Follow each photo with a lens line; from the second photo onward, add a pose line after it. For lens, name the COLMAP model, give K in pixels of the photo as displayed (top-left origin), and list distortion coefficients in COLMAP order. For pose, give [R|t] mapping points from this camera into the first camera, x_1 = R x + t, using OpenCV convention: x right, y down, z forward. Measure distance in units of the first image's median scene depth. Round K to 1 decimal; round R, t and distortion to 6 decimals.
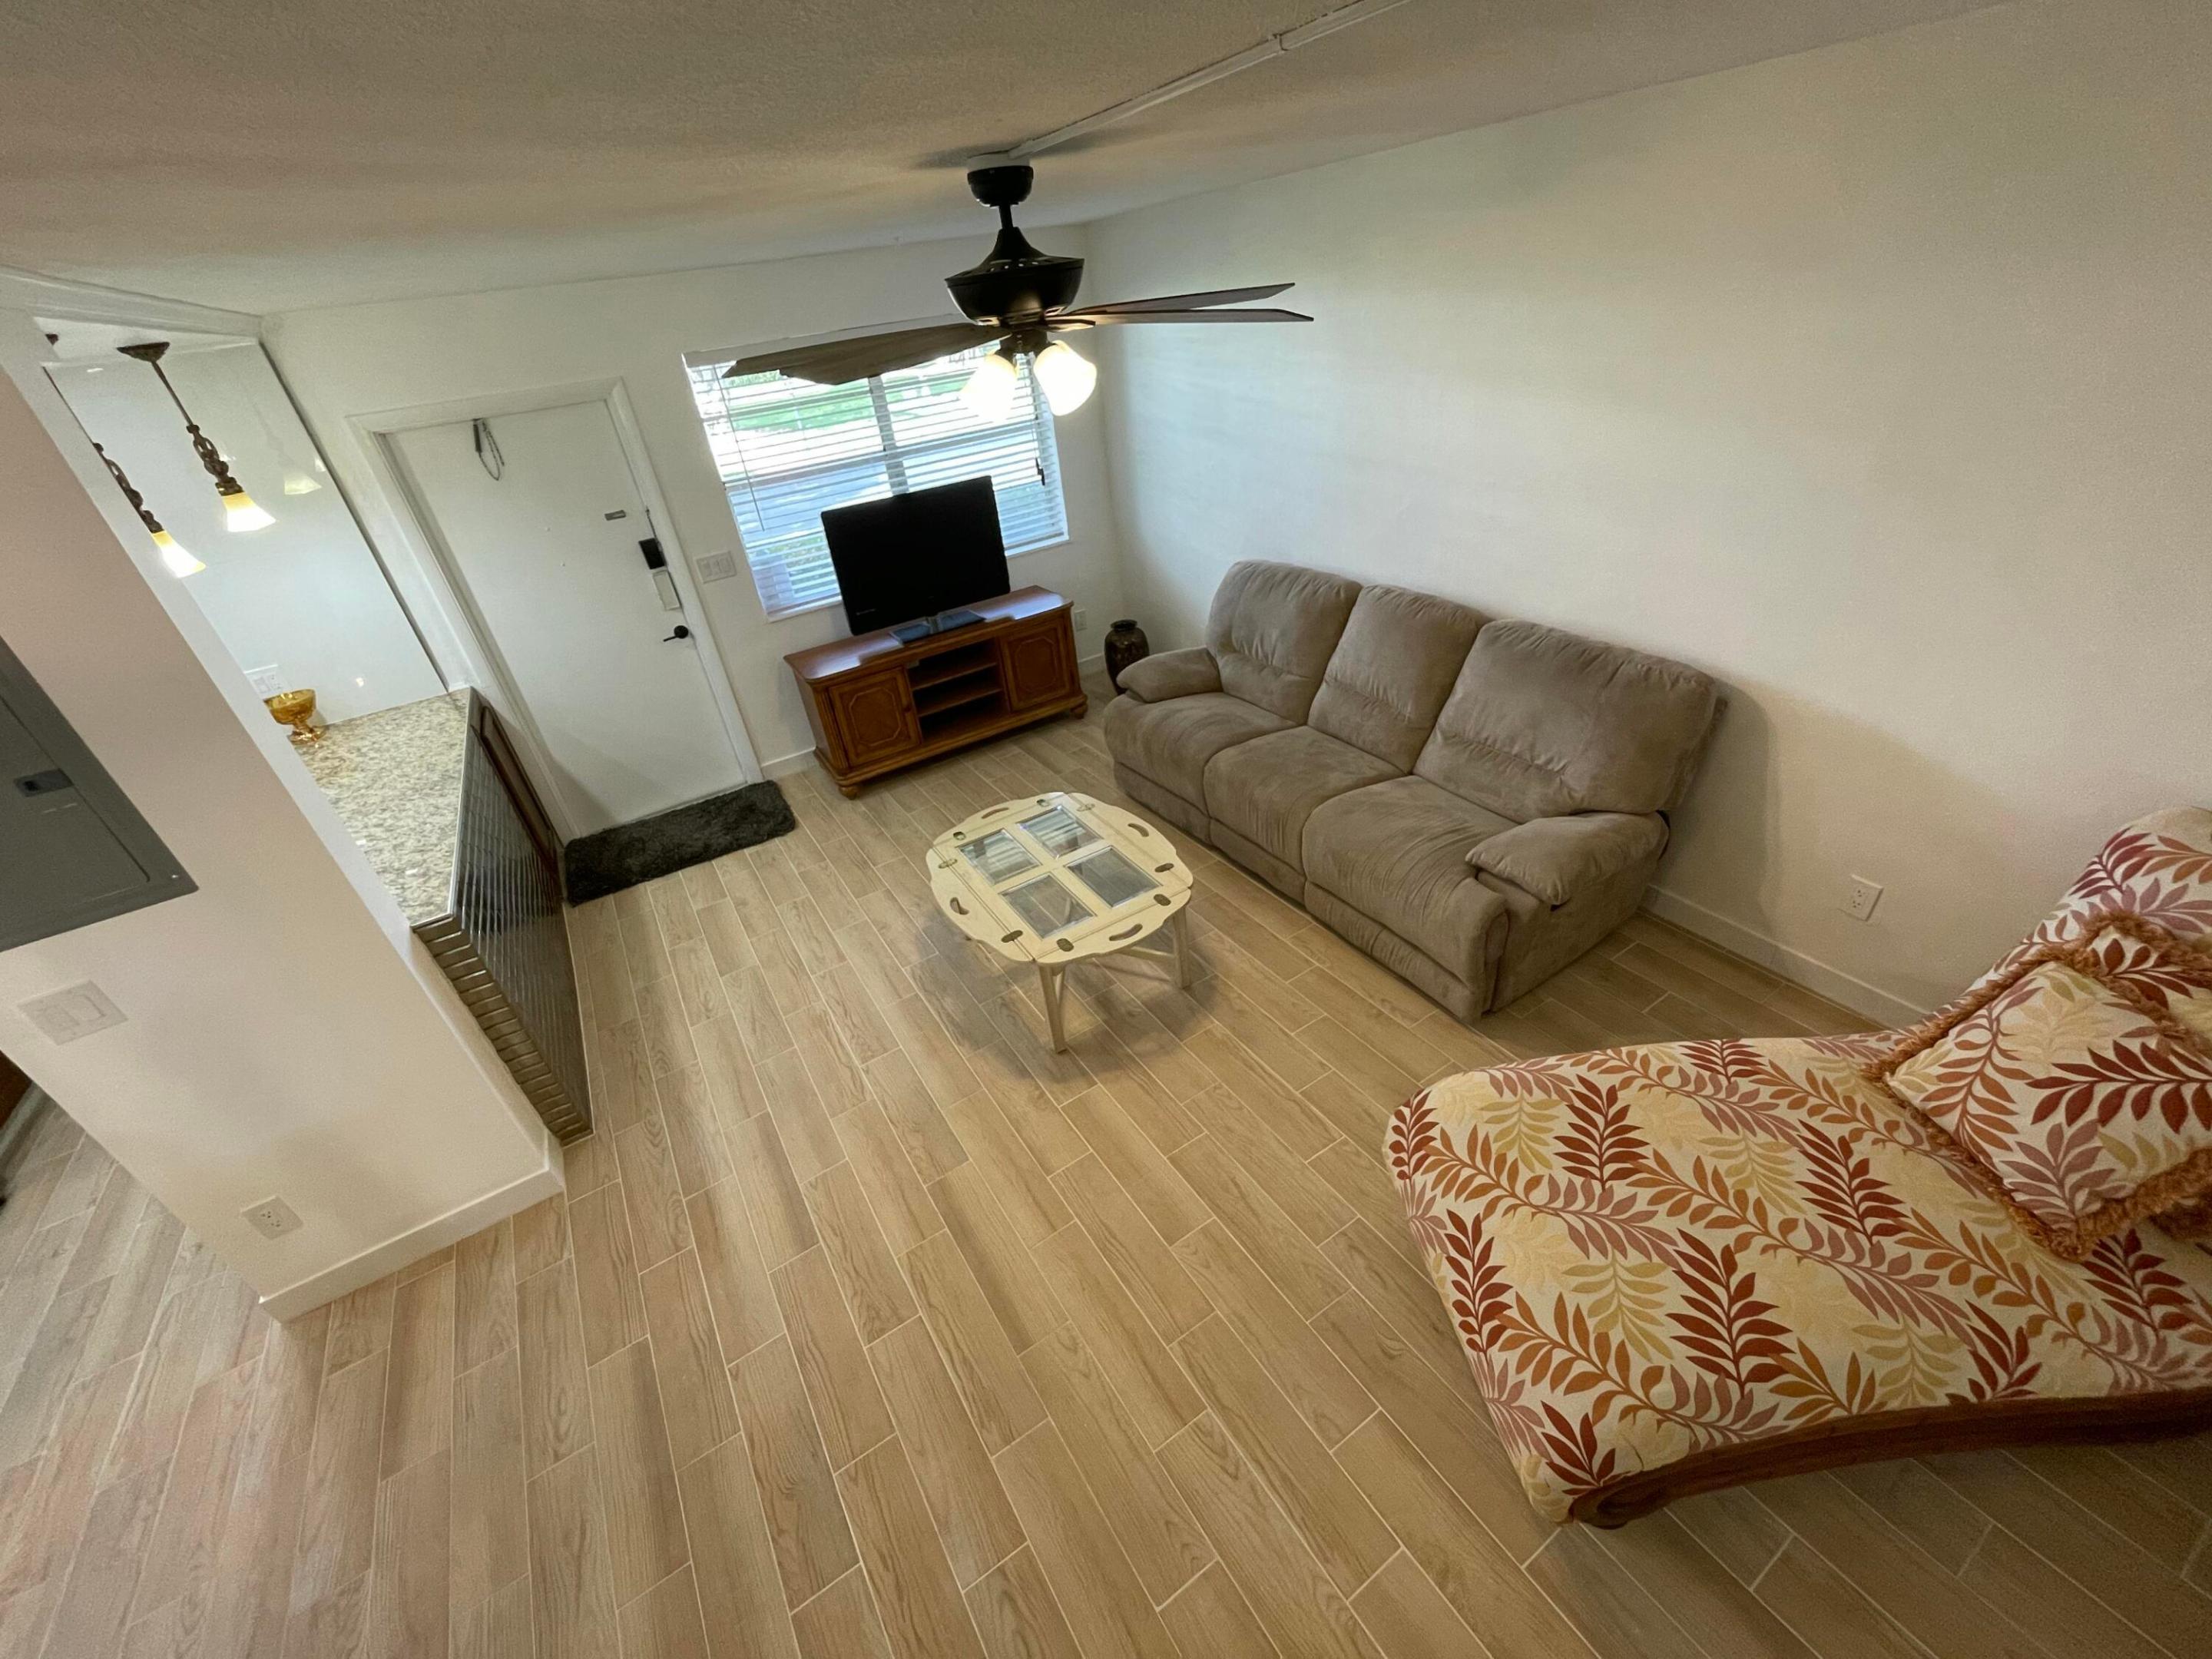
lens RADIAL K [[894.8, 0, 1097.7], [0, 894.8, 833.2], [0, 0, 1]] dist [-0.000034, -0.001451]
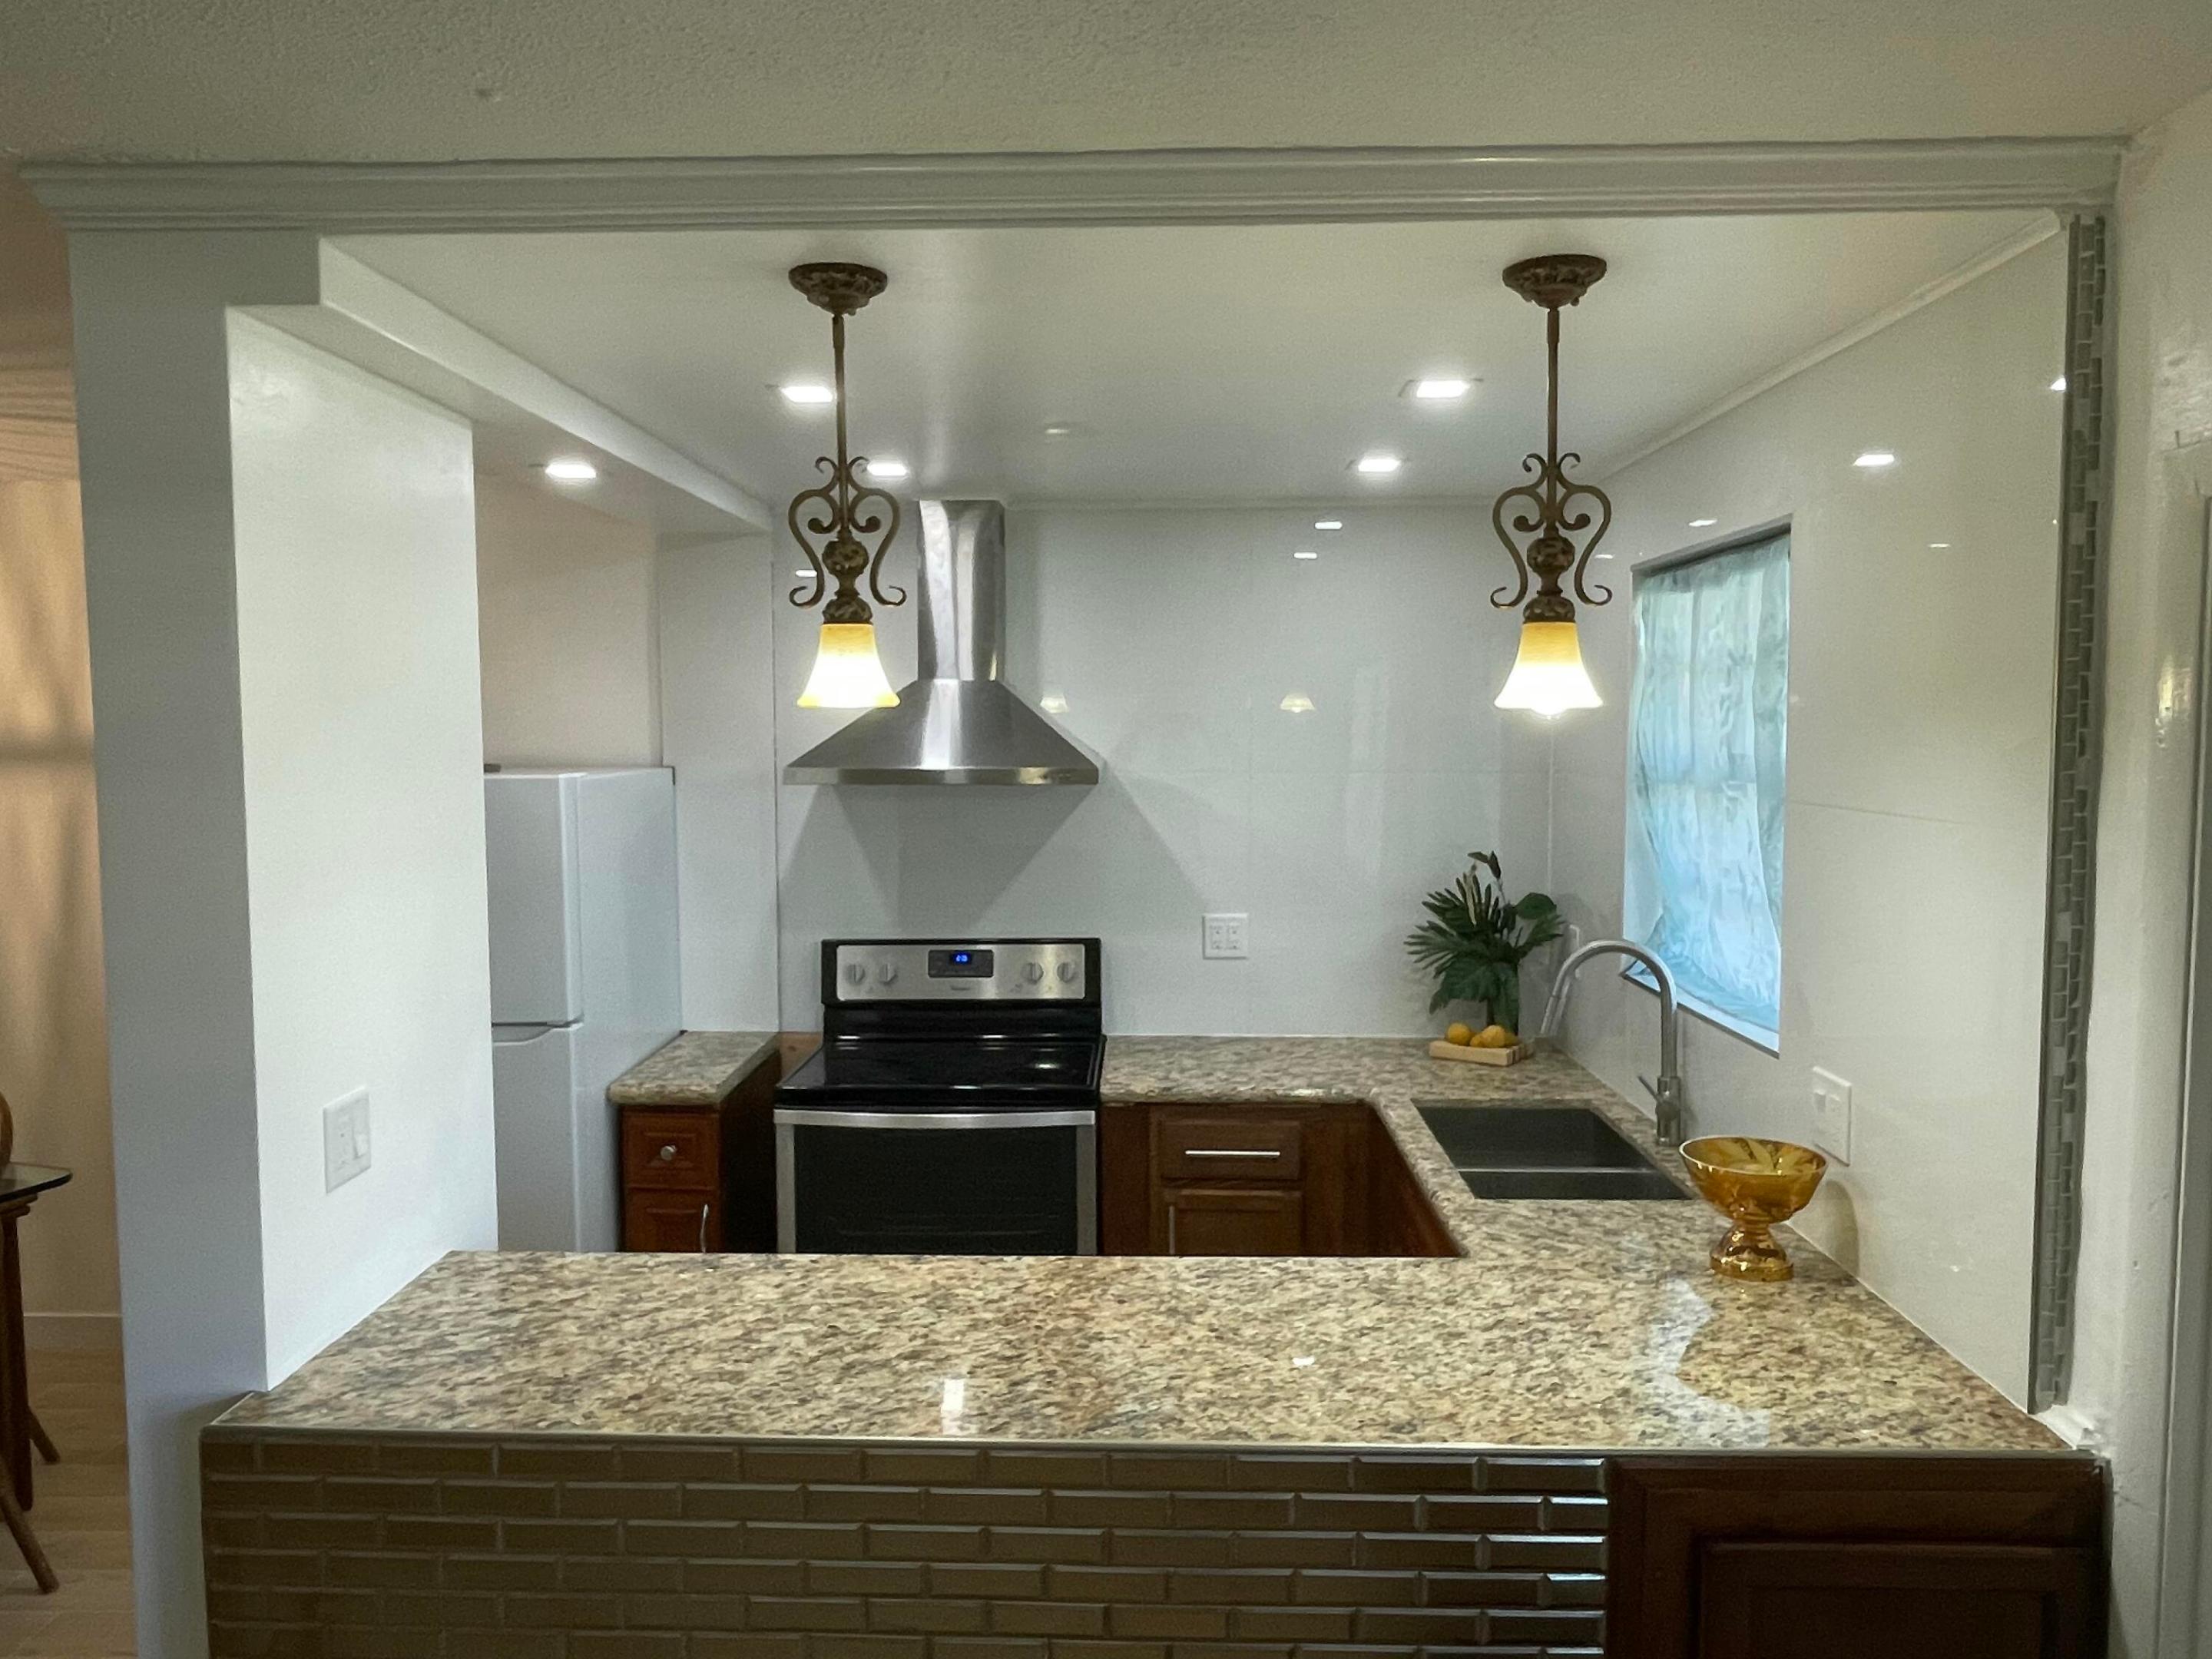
lens RADIAL K [[1552.1, 0, 1085.8], [0, 1552.1, 830.5], [0, 0, 1]] dist [-0.007427, 0.014675]
pose [[-0.540843, 0.177382, -0.822207, -0.214637], [-0.384937, 0.816941, 0.429455, -0.369192], [0.747872, 0.548765, -0.373556, 0.822137]]
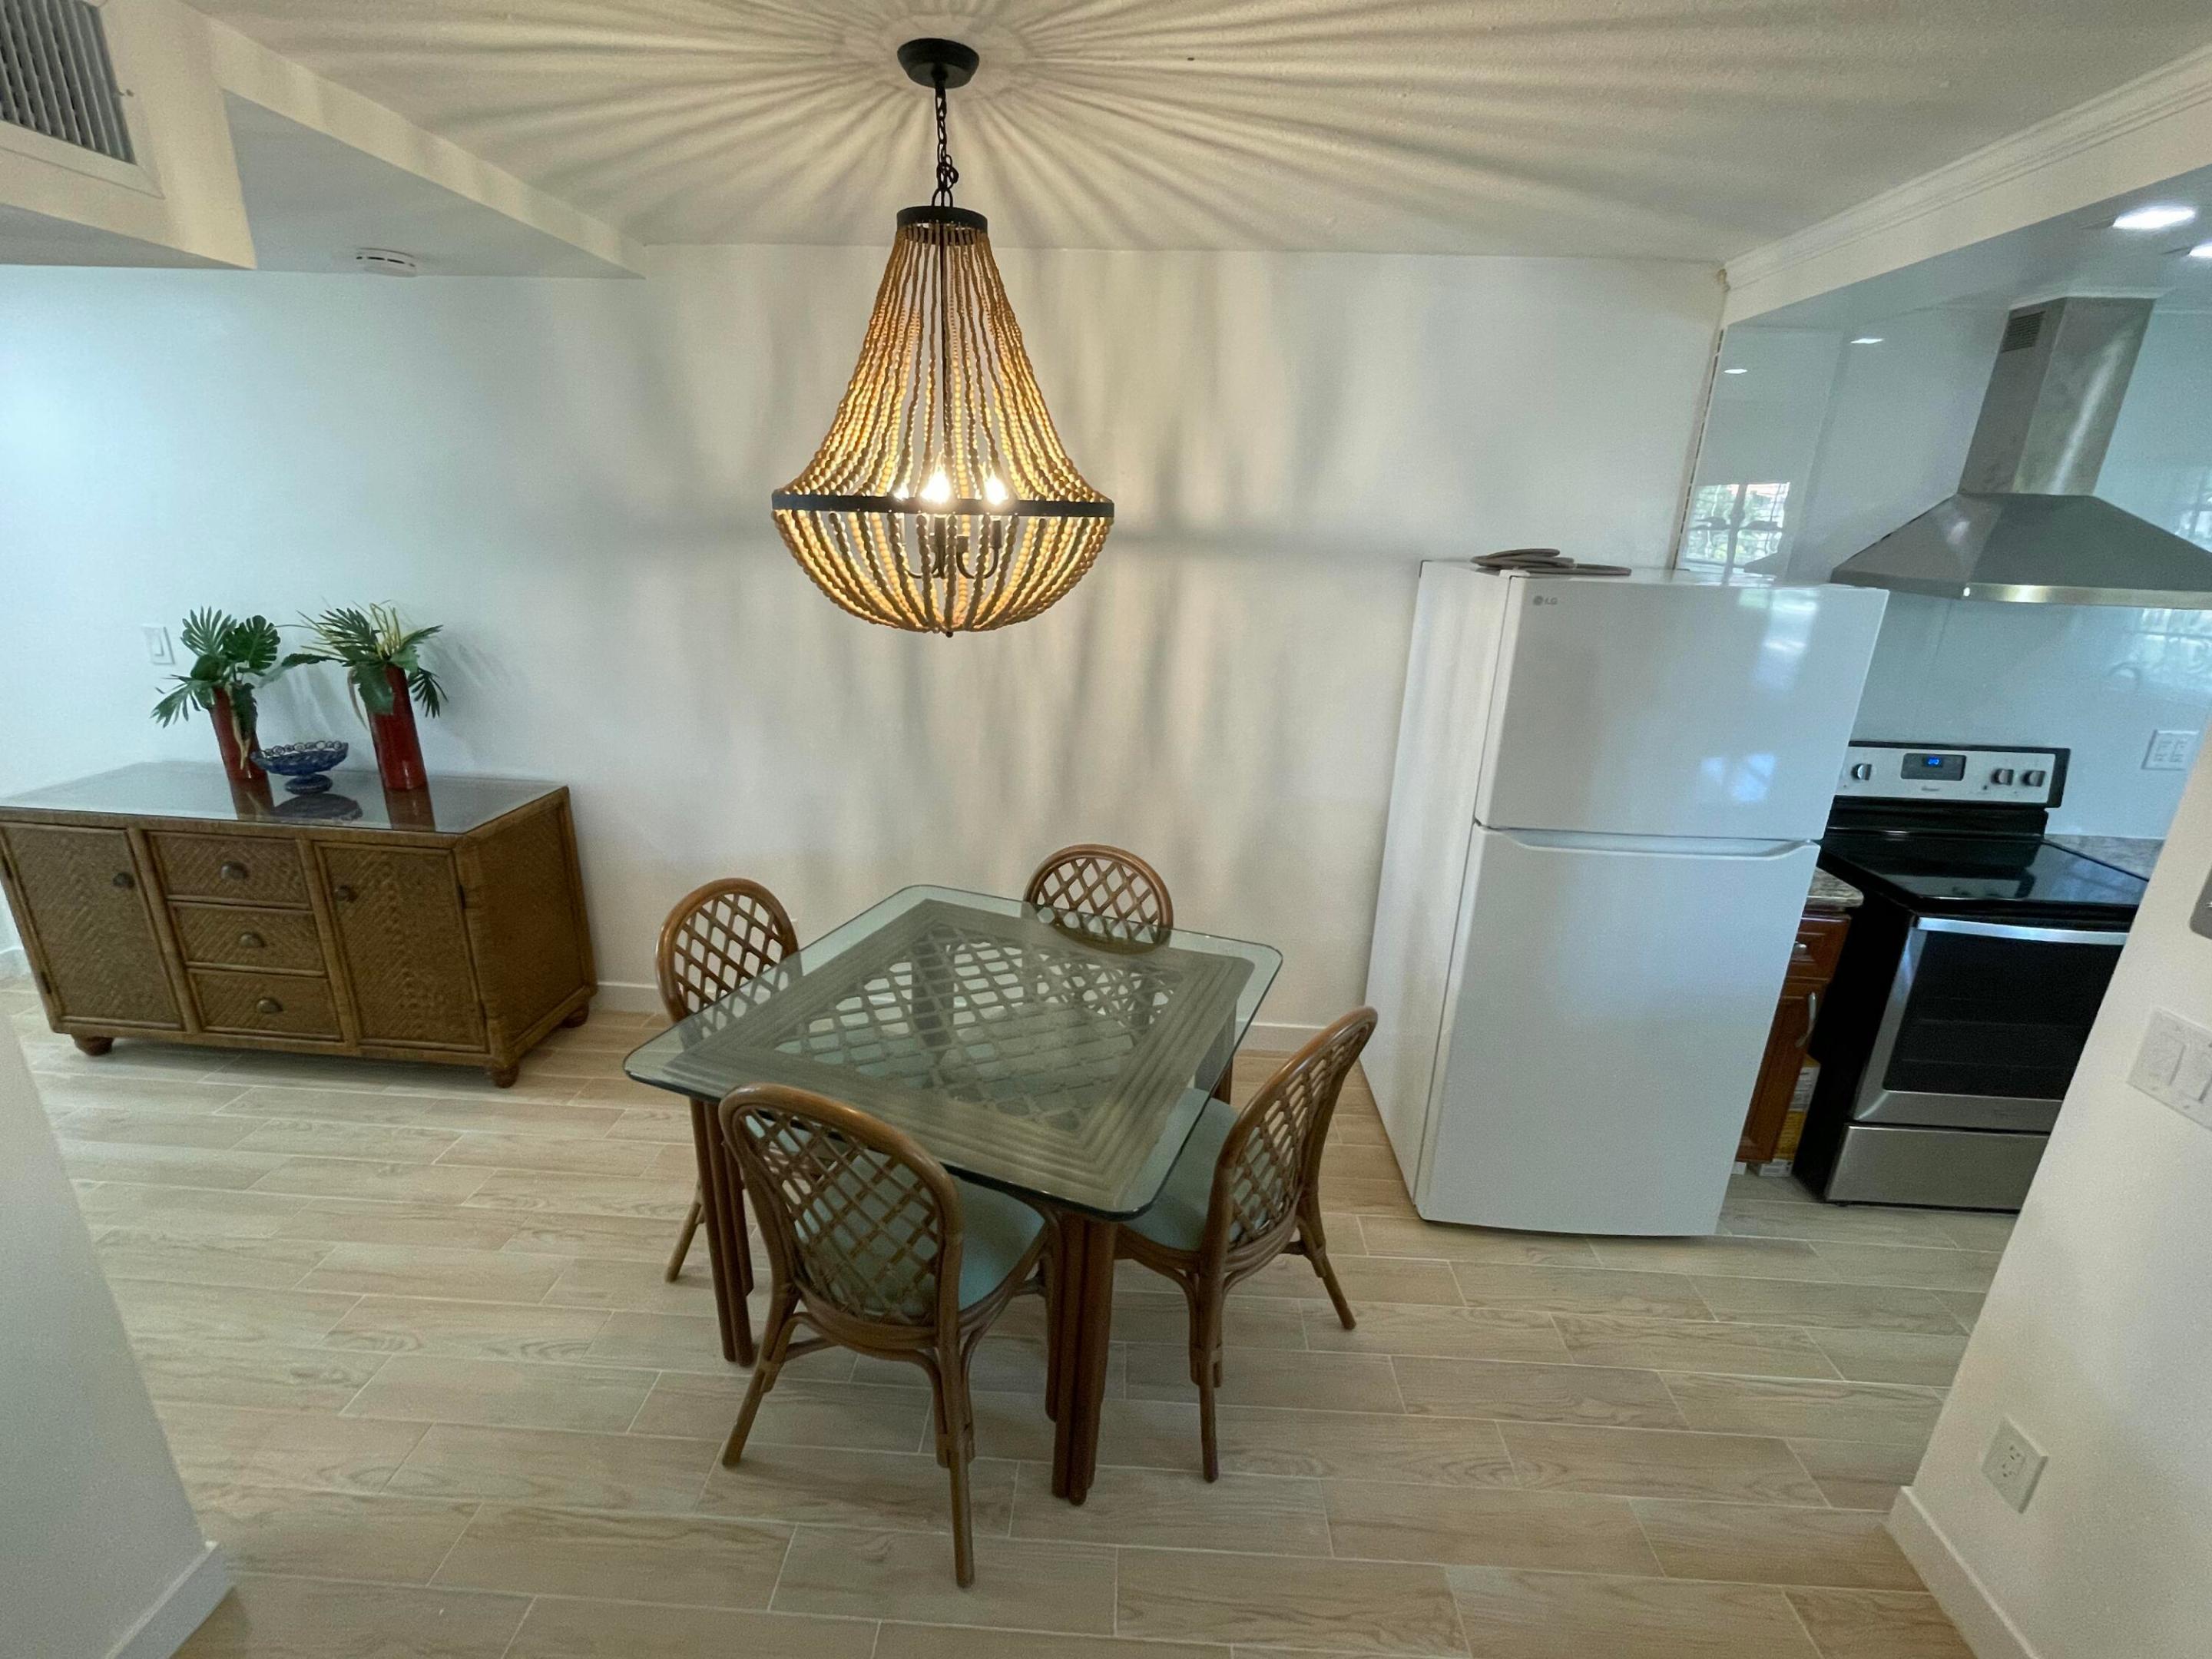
lens RADIAL K [[981.9, 0, 1103.1], [0, 981.9, 833.4], [0, 0, 1]] dist [-0.001287, -0.000641]
pose [[-0.565079, 0.350572, -0.746850, -0.119160], [-0.404879, 0.670902, 0.621260, -0.012453], [0.718859, 0.653445, -0.237173, 0.231715]]
